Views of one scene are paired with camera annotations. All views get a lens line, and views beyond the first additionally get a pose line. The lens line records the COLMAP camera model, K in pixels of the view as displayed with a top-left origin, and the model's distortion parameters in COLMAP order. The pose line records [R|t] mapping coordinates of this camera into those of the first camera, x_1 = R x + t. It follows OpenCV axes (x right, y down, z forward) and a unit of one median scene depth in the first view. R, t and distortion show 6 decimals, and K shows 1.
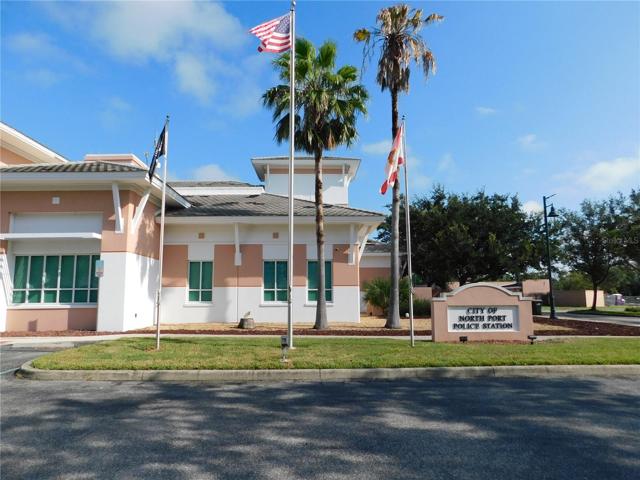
lens RADIAL K [[416.8, 0, 320.0], [0, 416.8, 240.0], [0, 0, 1]] dist [-0.059287, 0.042708]
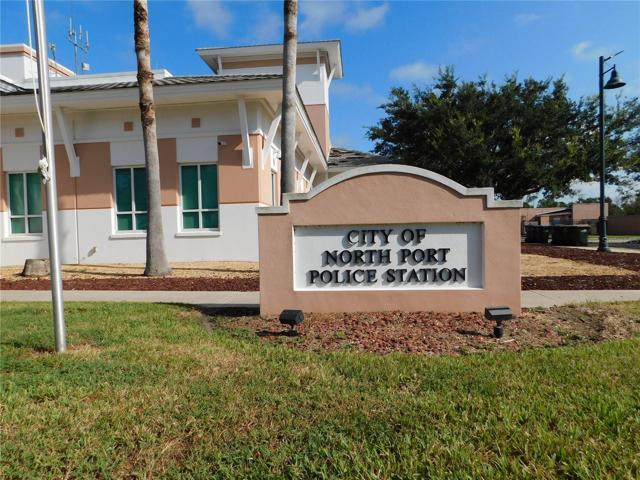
lens RADIAL K [[416.8, 0, 320.0], [0, 416.8, 240.0], [0, 0, 1]] dist [-0.059287, 0.042708]
pose [[0.993521, -0.017818, -0.112245, 0.349642], [0.035072, 0.987499, 0.153673, 0.104150], [0.108104, -0.156614, 0.981726, 0.568252]]
